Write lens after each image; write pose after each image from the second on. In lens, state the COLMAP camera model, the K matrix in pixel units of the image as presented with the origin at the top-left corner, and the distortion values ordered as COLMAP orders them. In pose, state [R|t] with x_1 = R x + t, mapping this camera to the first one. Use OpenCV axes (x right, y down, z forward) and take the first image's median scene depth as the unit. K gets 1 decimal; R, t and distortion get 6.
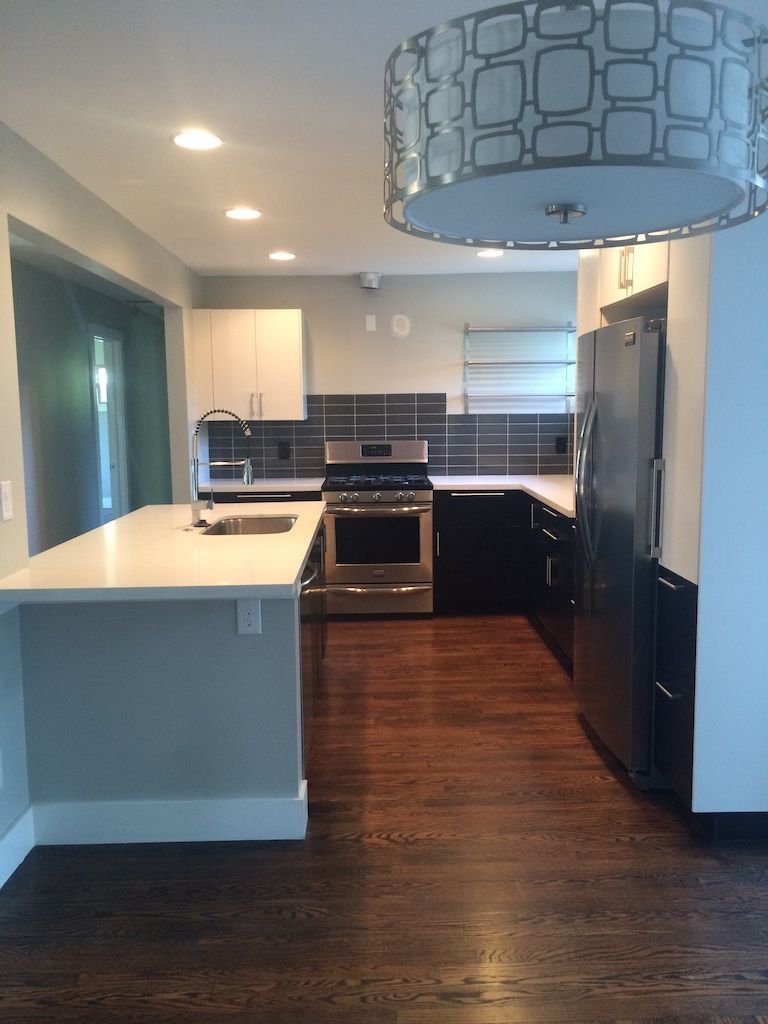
lens RADIAL K [[882.0, 0, 384.0], [0, 882.0, 512.0], [0, 0, 1]] dist [0.075849, -0.111571]
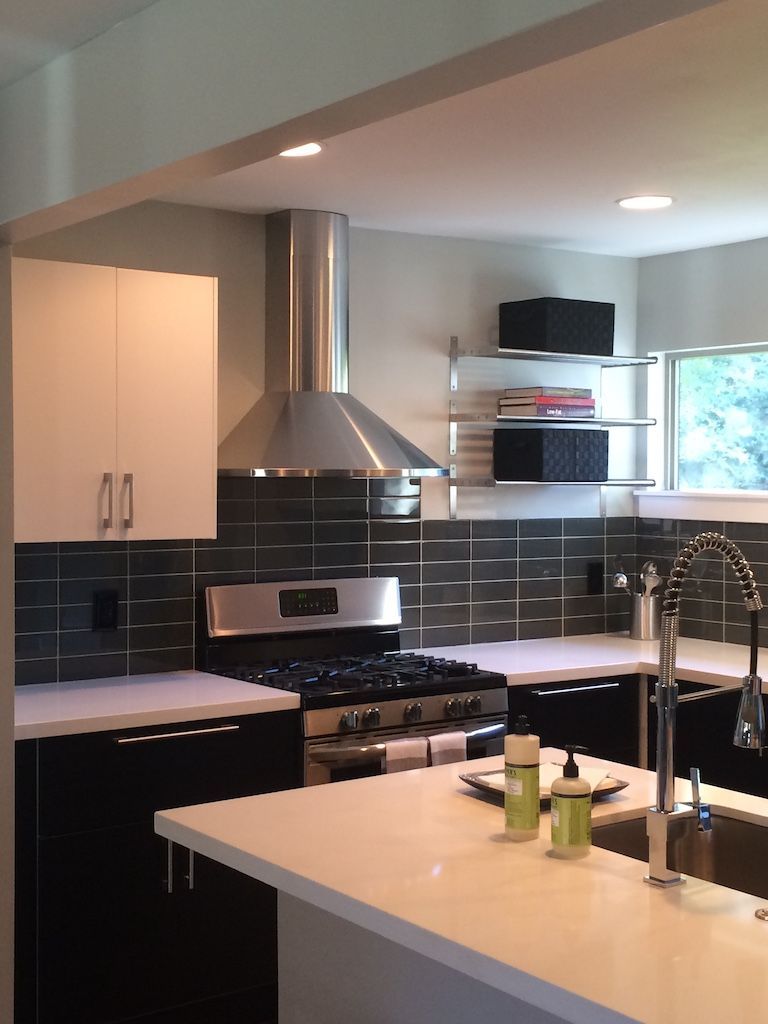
lens RADIAL K [[1411.5, 0, 384.0], [0, 1411.5, 512.0], [0, 0, 1]] dist [0.037411, 0.100492]
pose [[0.824672, -0.001594, 0.565608, -0.421116], [0.057798, 0.994999, -0.081467, -0.060201], [-0.562650, 0.099875, 0.820640, 0.426529]]
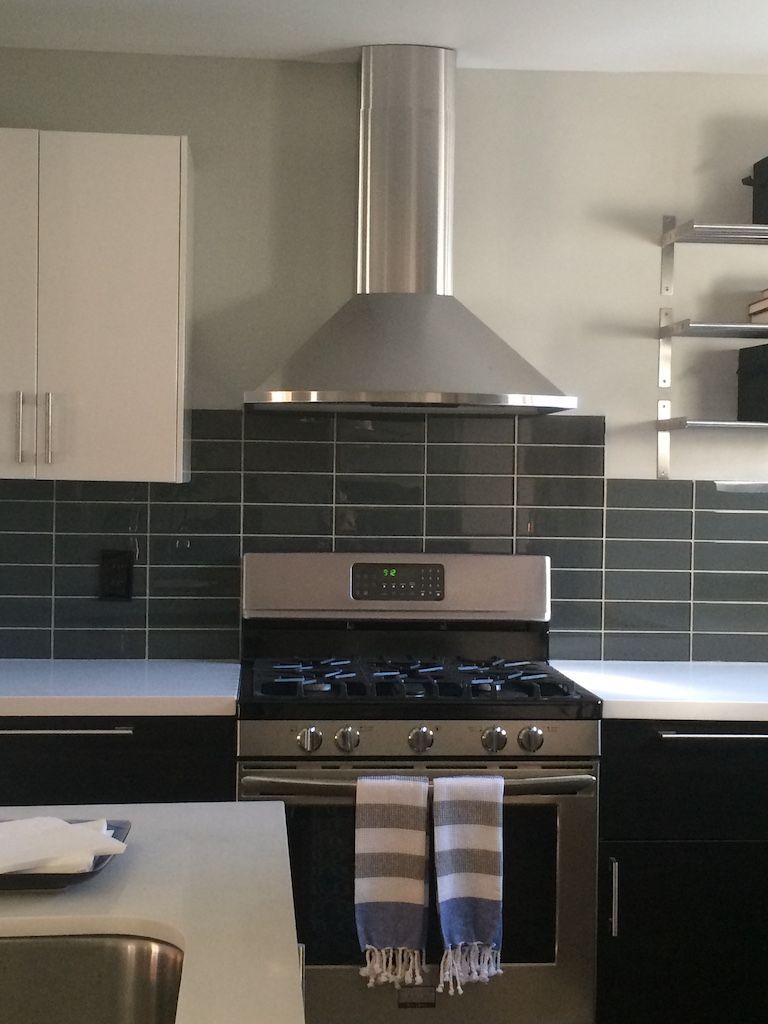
lens RADIAL K [[1449.2, 0, 384.0], [0, 1449.2, 512.0], [0, 0, 1]] dist [0.019564, 0.053612]
pose [[0.997599, 0.025538, 0.064380, -0.054810], [-0.018801, 0.994487, -0.103158, -0.043521], [-0.066659, 0.101700, 0.992579, 0.506601]]
